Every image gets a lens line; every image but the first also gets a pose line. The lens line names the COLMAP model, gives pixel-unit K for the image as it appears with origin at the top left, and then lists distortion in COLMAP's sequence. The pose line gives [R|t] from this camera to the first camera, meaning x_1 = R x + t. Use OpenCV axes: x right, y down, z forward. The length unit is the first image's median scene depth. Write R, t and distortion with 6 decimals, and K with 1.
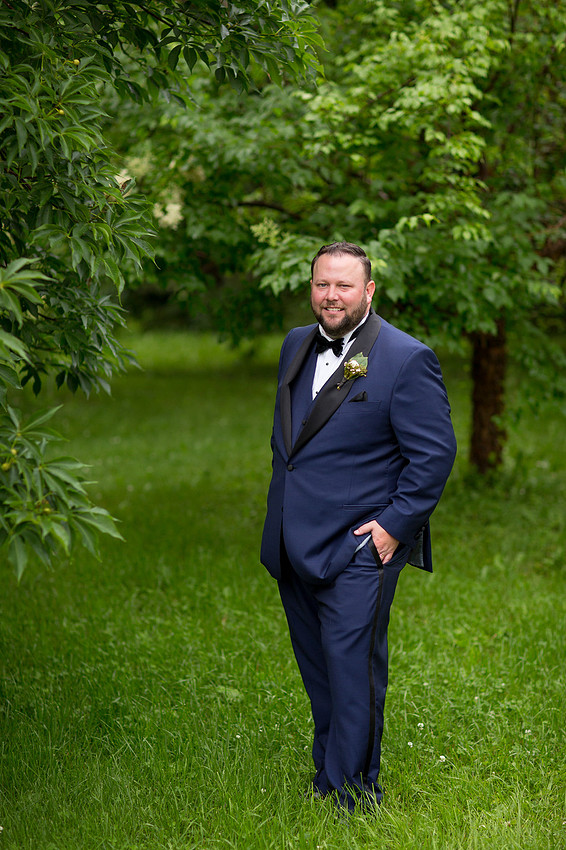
lens RADIAL K [[2266.7, 0, 282.9], [0, 2266.7, 418.1], [0, 0, 1]] dist [-0.136759, 0.000000]
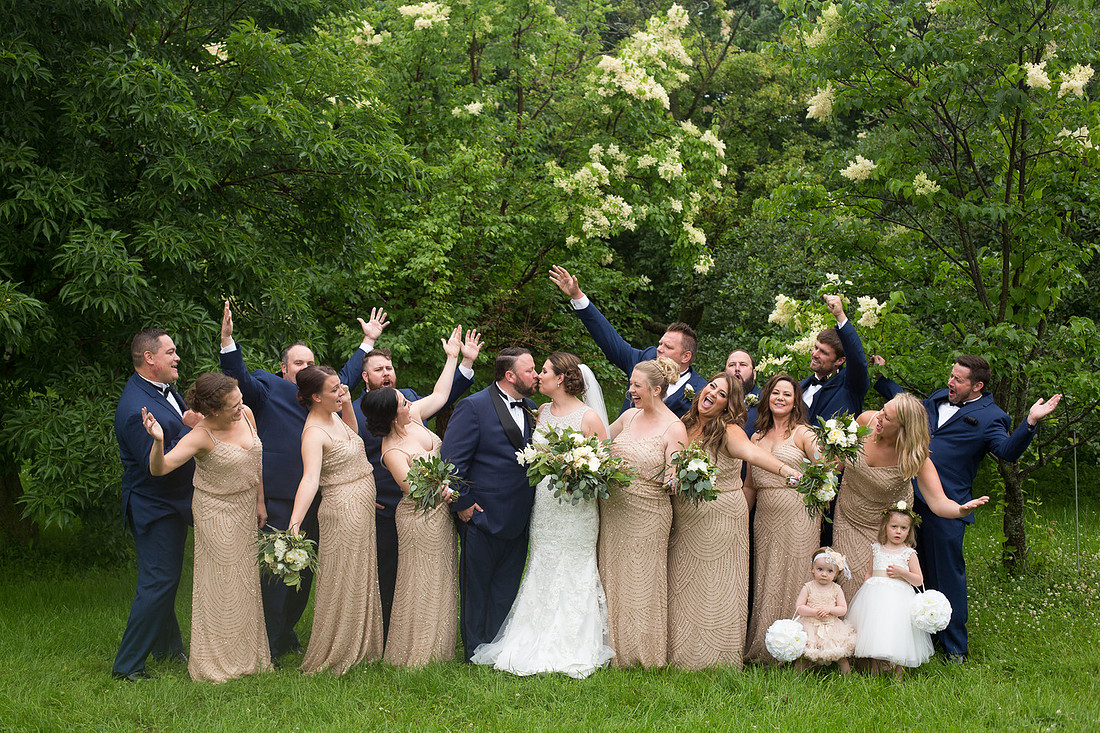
lens RADIAL K [[1980.0, 0, 548.2], [0, 1980.0, 317.1], [0, 0, 1]] dist [0.211644, 0.000000]
pose [[0.986501, -0.001642, 0.163747, -0.108194], [0.009799, 0.998750, -0.049021, -0.006221], [-0.163462, 0.049964, 0.985284, -0.708205]]
